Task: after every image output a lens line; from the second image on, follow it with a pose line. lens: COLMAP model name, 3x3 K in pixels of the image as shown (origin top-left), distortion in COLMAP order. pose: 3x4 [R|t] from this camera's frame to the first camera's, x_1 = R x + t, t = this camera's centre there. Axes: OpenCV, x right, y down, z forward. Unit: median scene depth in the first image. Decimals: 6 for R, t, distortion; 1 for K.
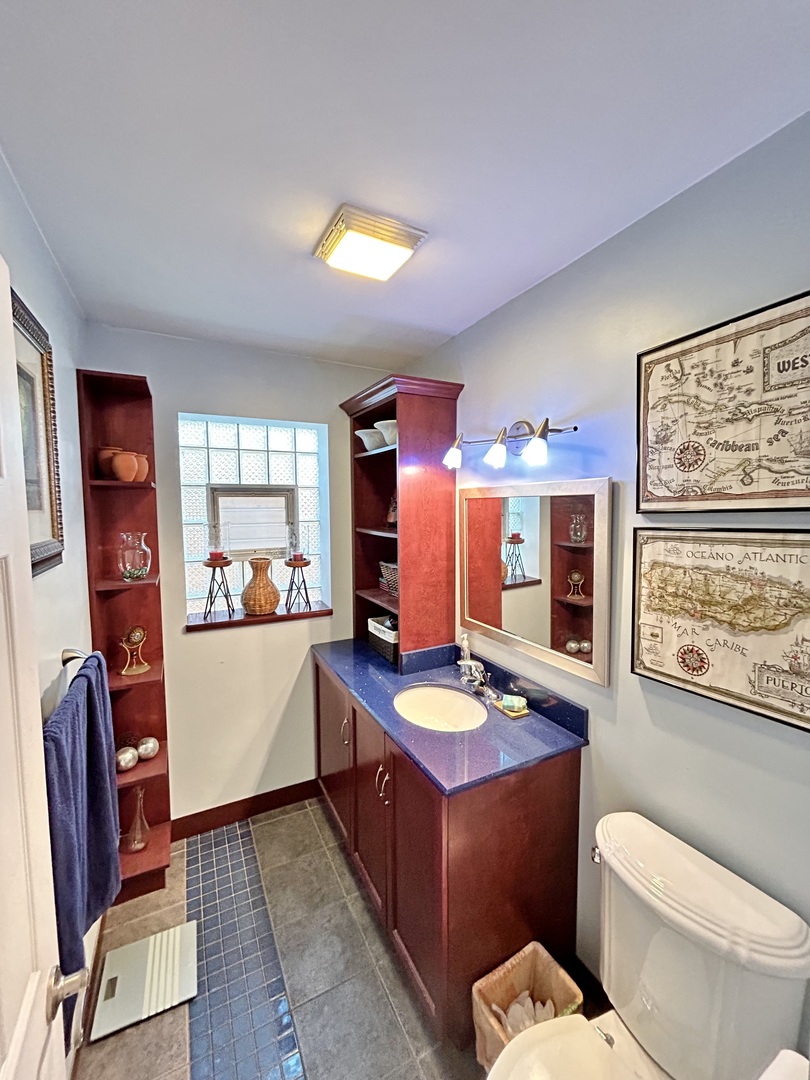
lens RADIAL K [[435.3, 0, 405.4], [0, 435.3, 534.4], [0, 0, 1]] dist [0.002480, -0.001209]
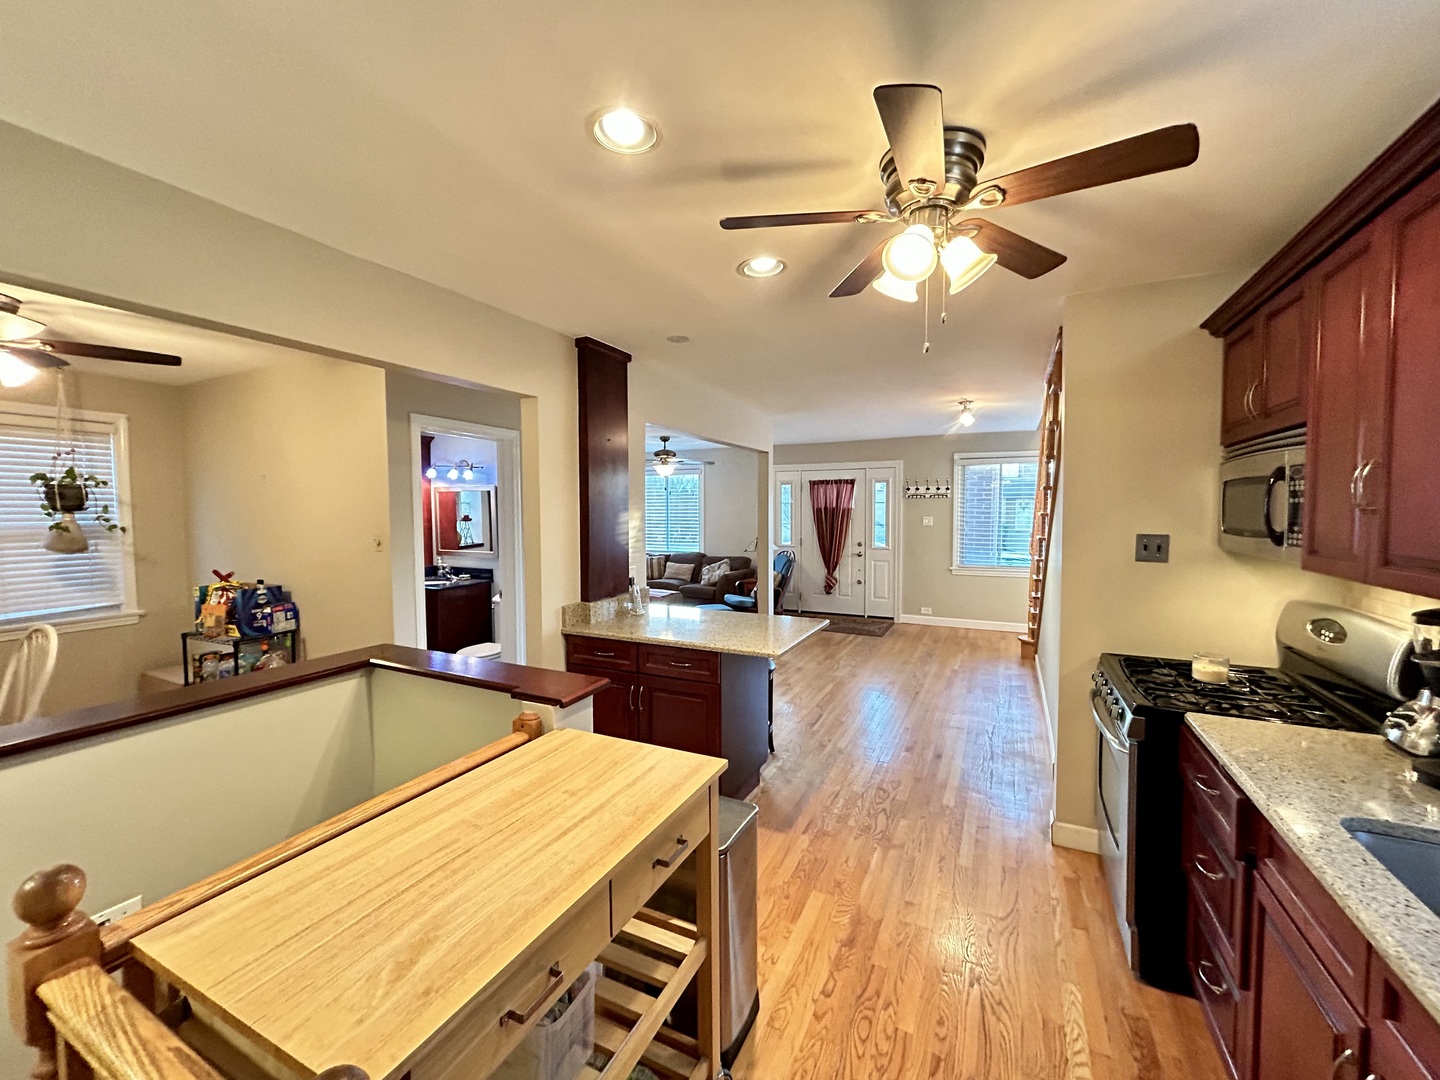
lens RADIAL K [[580.3, 0, 711.5], [0, 580.3, 536.5], [0, 0, 1]] dist [0.002480, -0.001209]
pose [[0.809165, -0.027882, 0.586920, -0.438620], [0.042749, 0.999020, -0.011477, 0.217548], [-0.586024, 0.034377, 0.809564, -2.017696]]
